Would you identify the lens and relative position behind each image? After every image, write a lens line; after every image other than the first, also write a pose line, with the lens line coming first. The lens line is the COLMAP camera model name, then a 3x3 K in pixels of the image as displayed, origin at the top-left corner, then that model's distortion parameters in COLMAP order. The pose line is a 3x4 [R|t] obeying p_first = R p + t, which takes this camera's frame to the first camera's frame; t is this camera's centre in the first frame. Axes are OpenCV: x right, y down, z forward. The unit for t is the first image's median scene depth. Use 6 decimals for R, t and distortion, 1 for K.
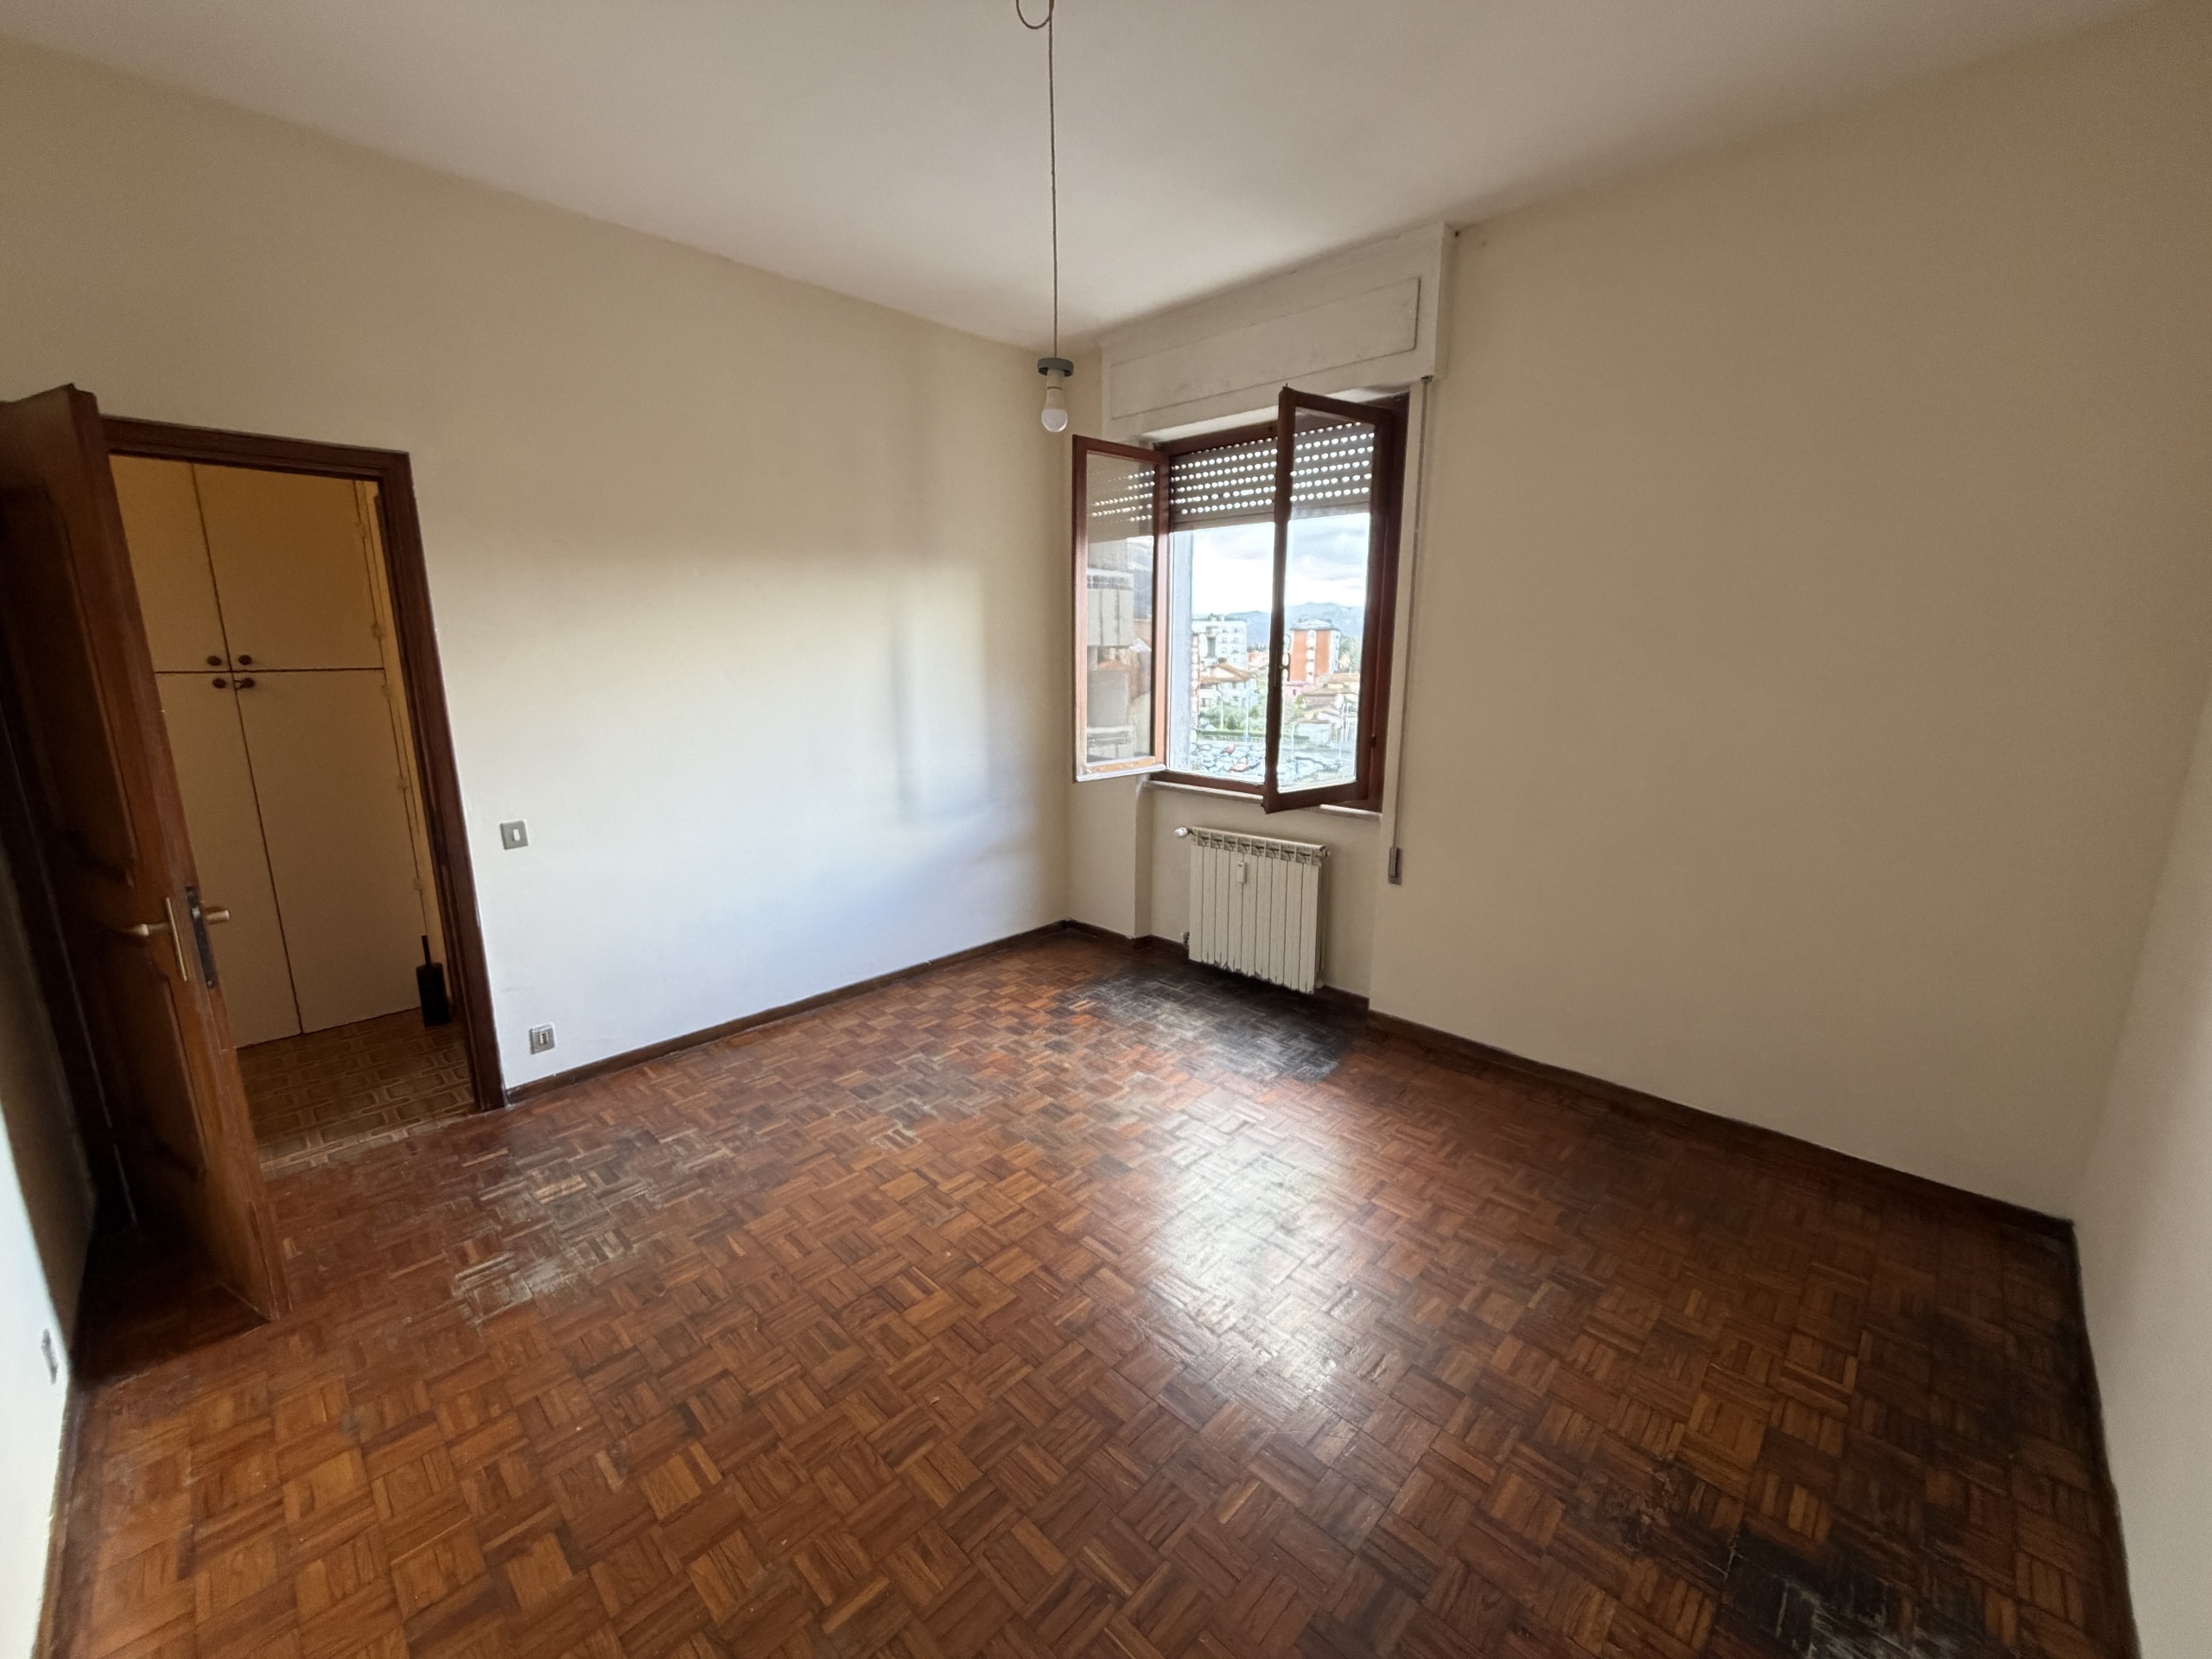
lens RADIAL K [[883.7, 0, 1100.5], [0, 883.7, 837.1], [0, 0, 1]] dist [-0.002355, 0.000378]
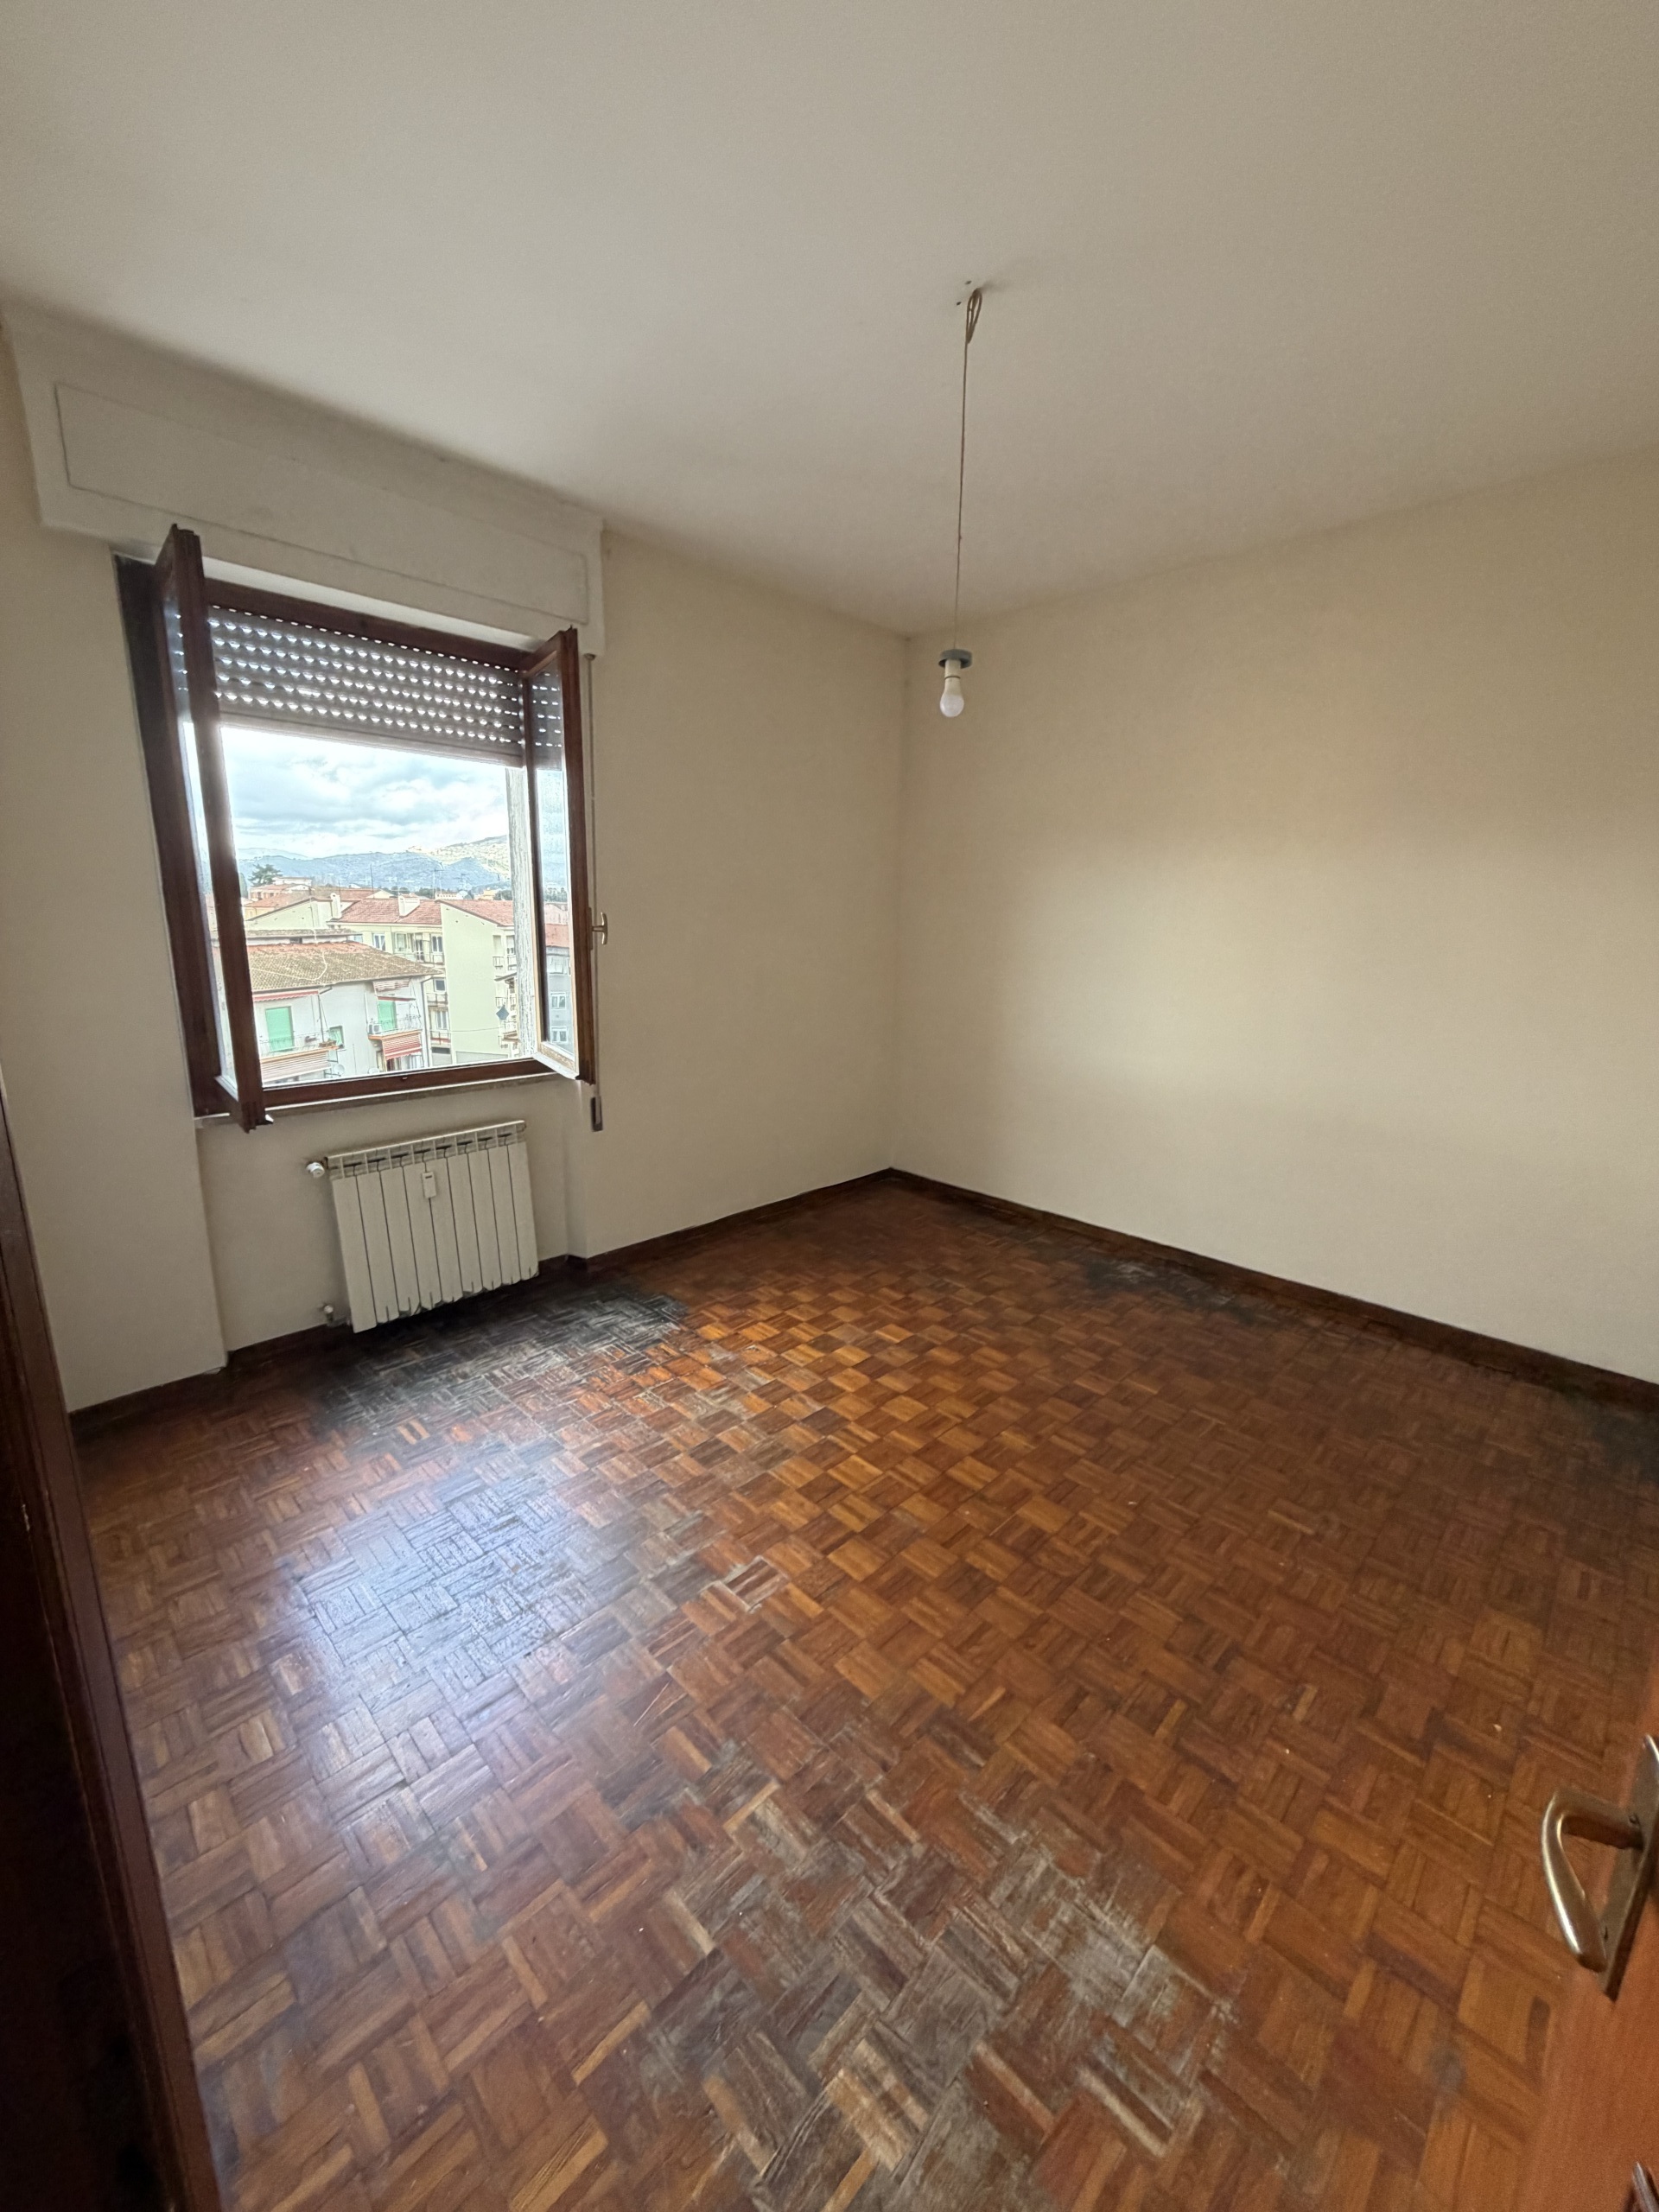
lens RADIAL K [[883.7, 0, 835.6], [0, 883.7, 1112.1], [0, 0, 1]] dist [-0.002355, 0.000378]
pose [[0.002704, -0.224691, 0.974426, -0.739539], [0.198500, 0.955160, 0.219698, -0.153497], [-0.980097, 0.192830, 0.047184, 0.707268]]
